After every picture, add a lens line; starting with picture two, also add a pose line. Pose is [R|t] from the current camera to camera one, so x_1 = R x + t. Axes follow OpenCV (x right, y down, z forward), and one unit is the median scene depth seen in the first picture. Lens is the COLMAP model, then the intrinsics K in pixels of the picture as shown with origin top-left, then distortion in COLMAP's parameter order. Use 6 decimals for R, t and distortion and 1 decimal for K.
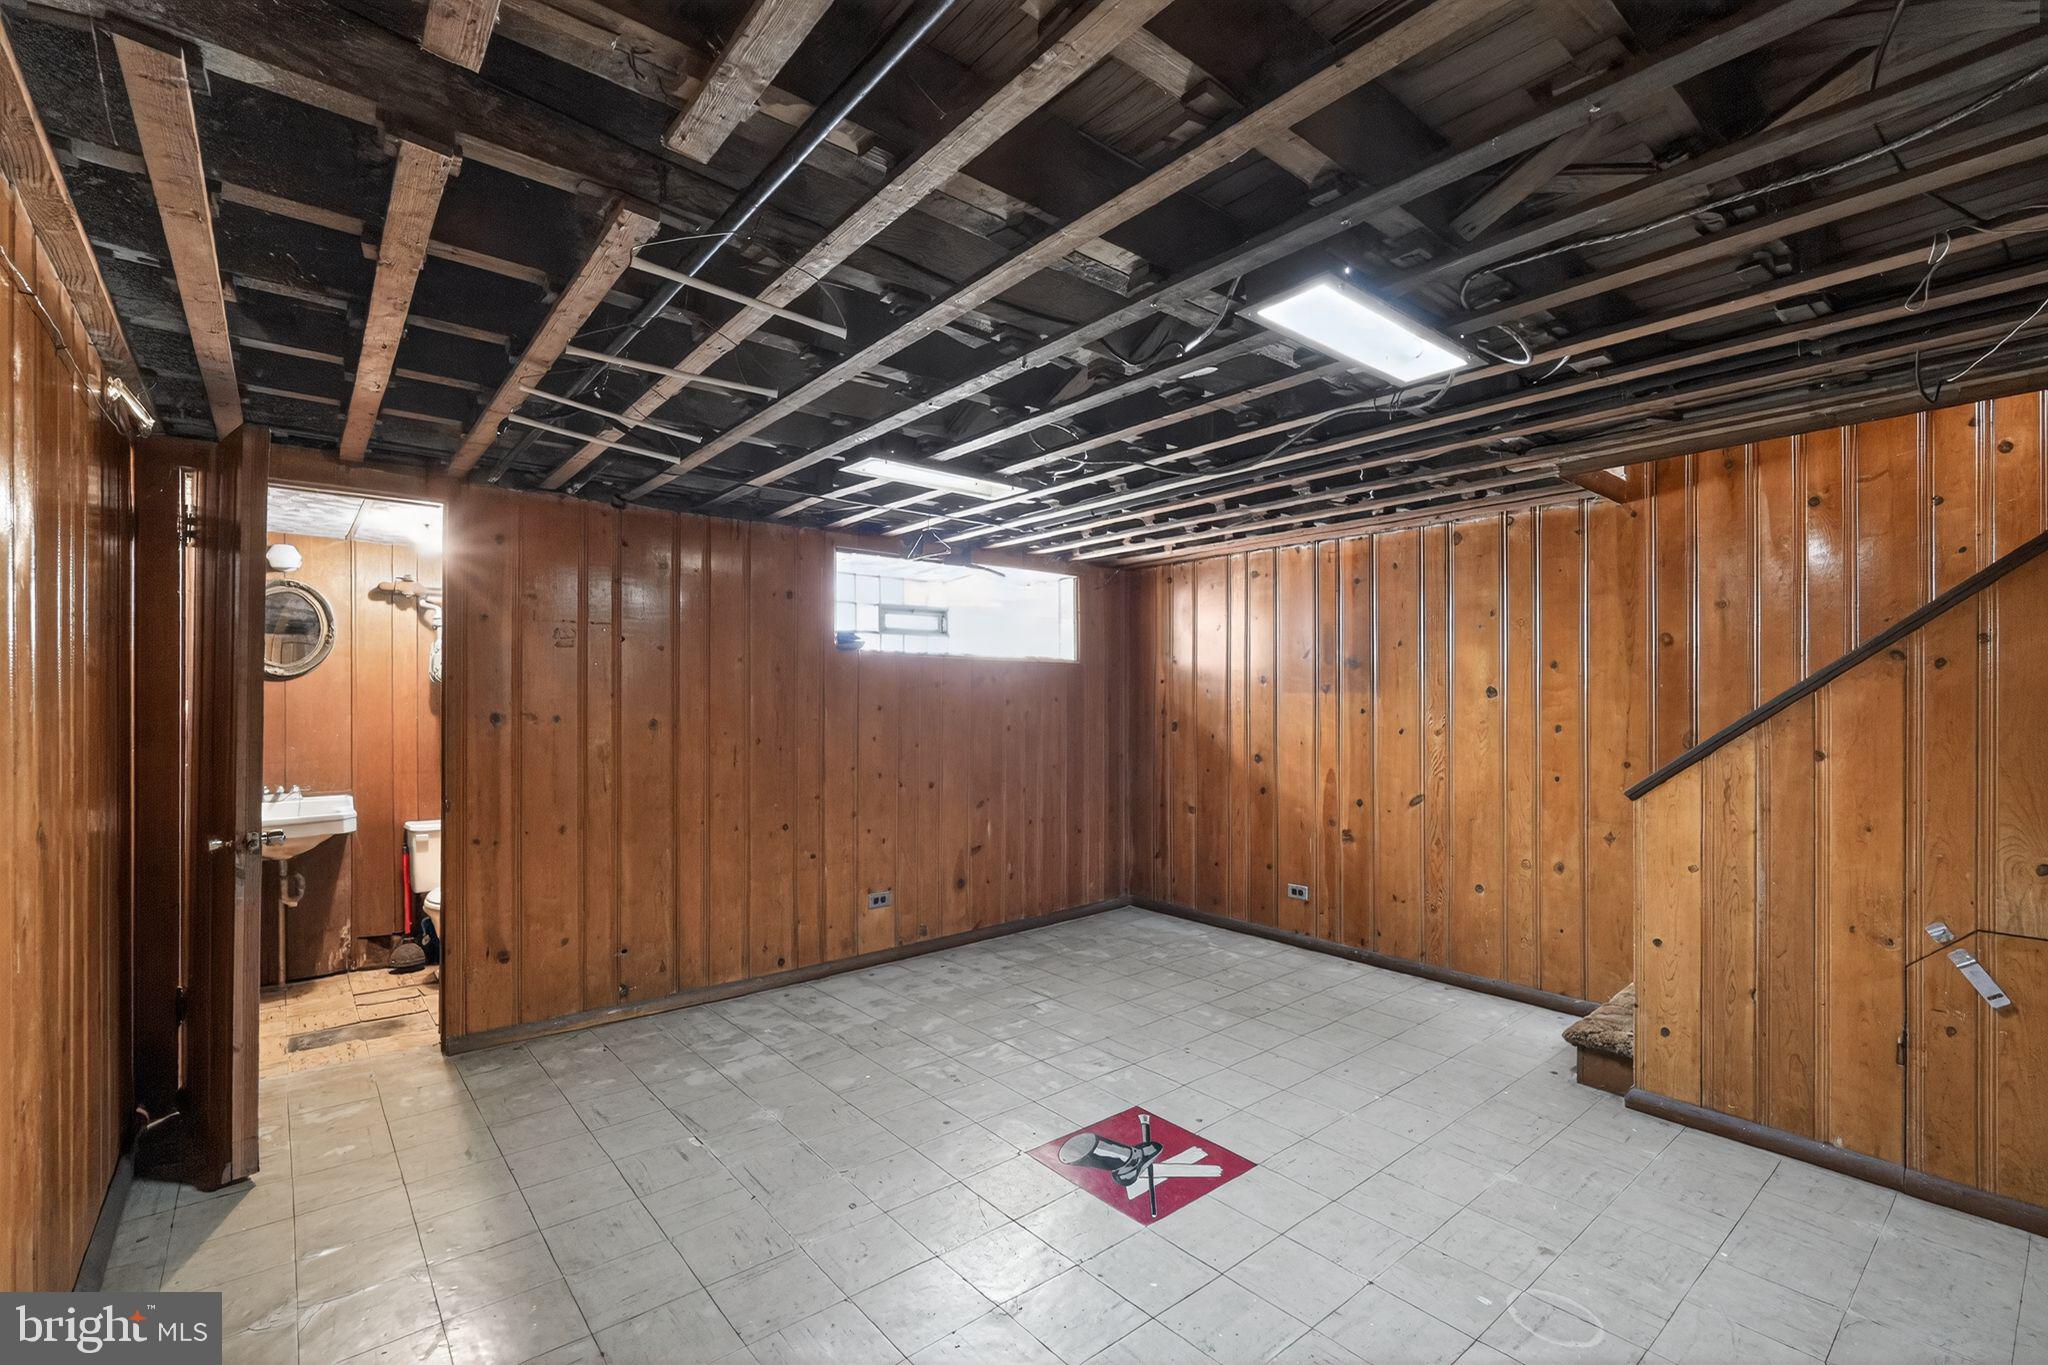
lens RADIAL K [[896.9, 0, 1015.9], [0, 896.9, 709.5], [0, 0, 1]] dist [0.006716, 0.000533]
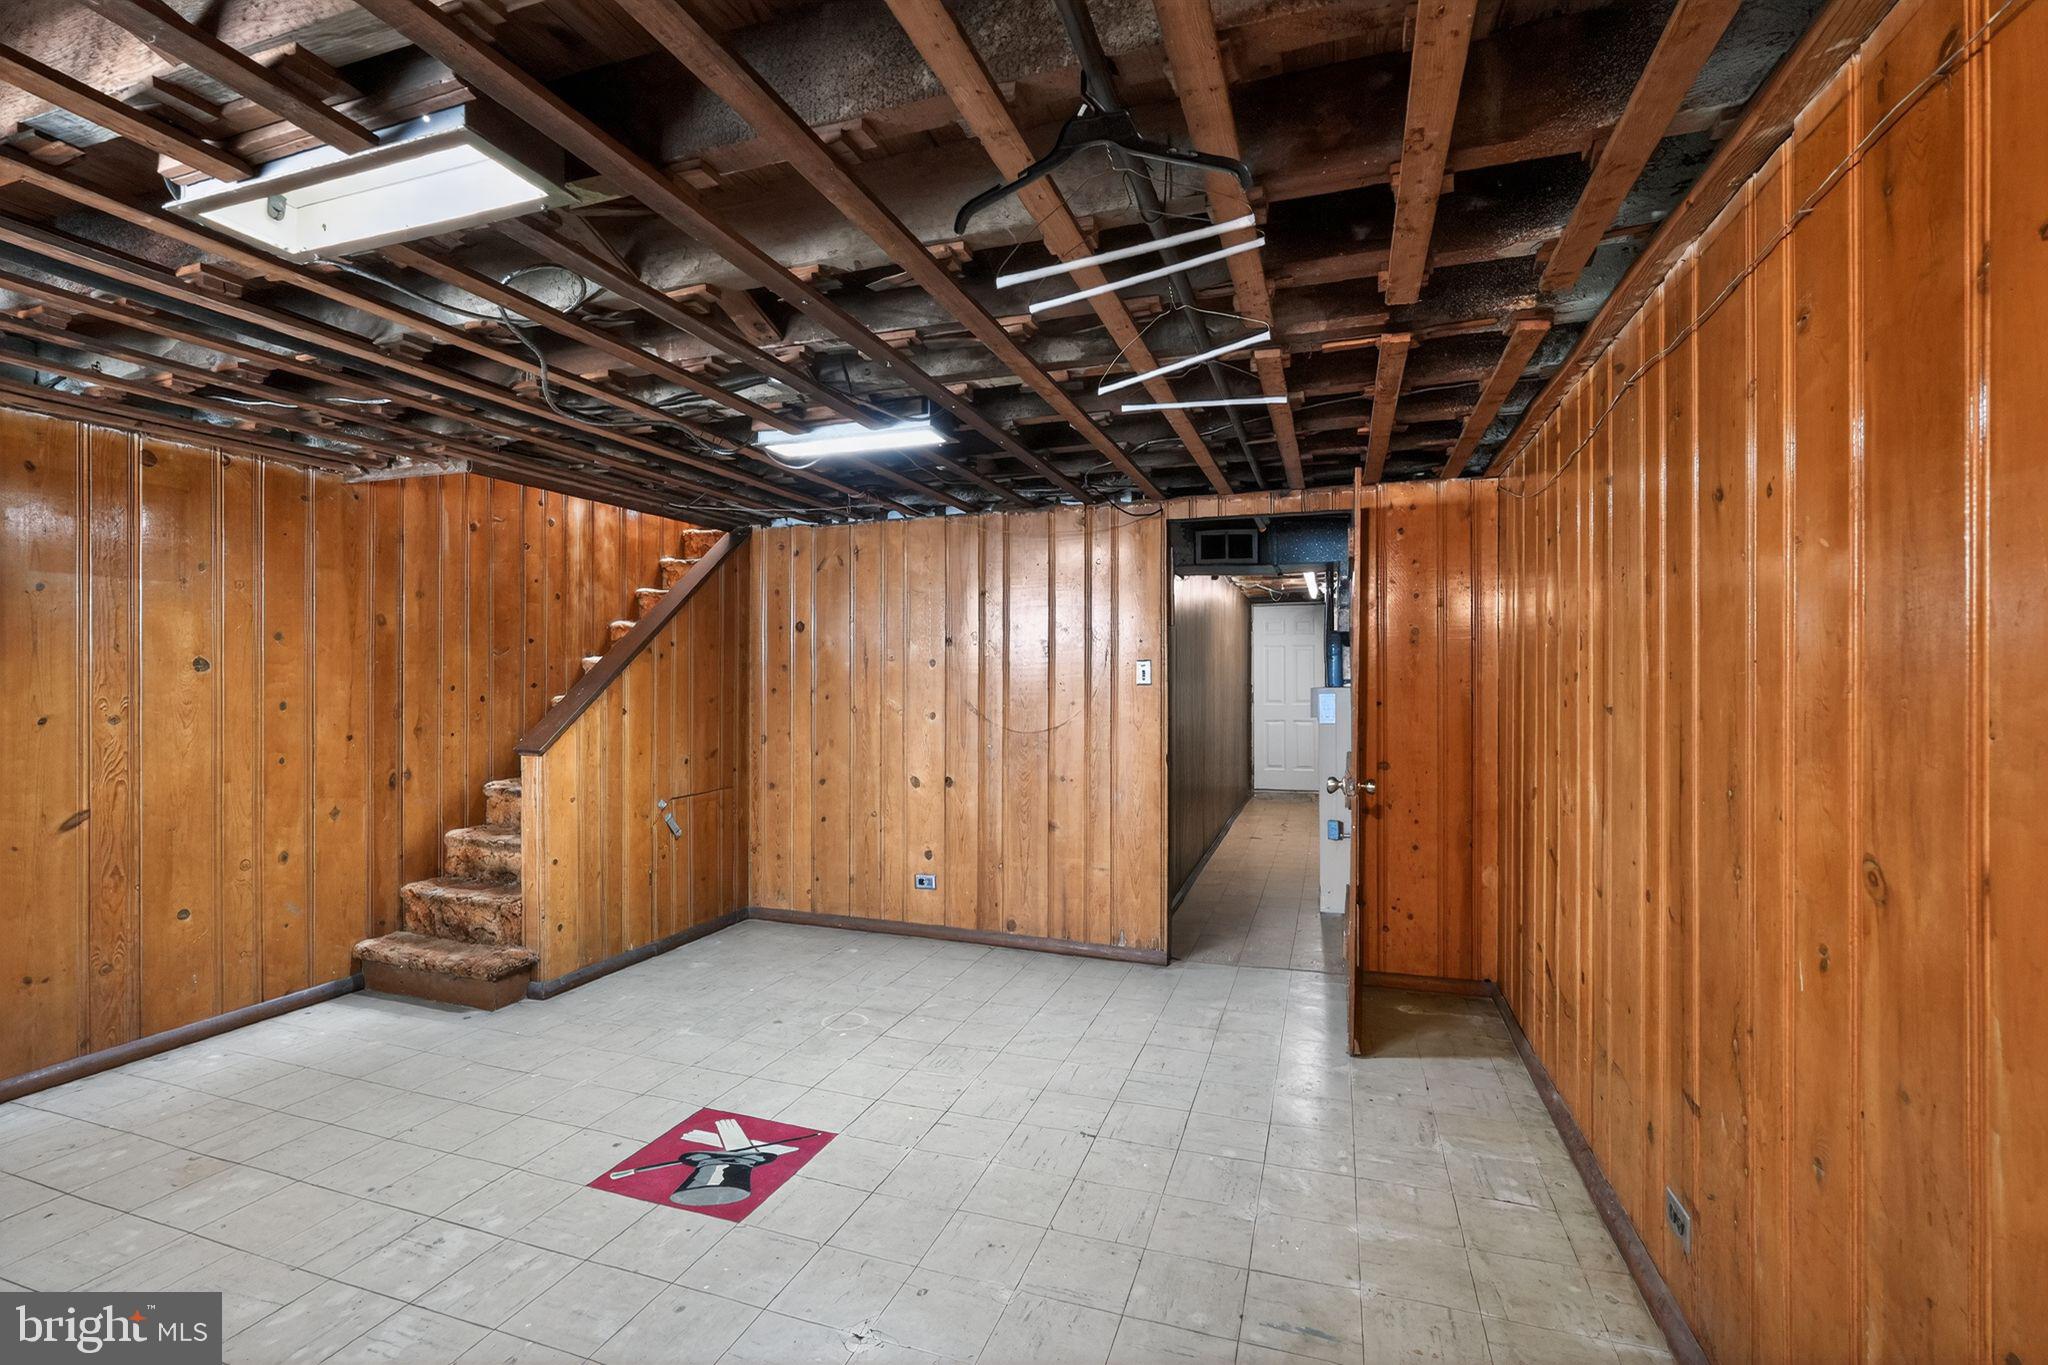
lens RADIAL K [[896.9, 0, 1024.7], [0, 896.9, 674.2], [0, 0, 1]] dist [0.006716, 0.000533]
pose [[-0.511507, 0.001582, 0.859278, -0.584527], [0.004532, 0.999989, 0.000857, -0.008592], [-0.859267, 0.004333, -0.511509, 0.834271]]
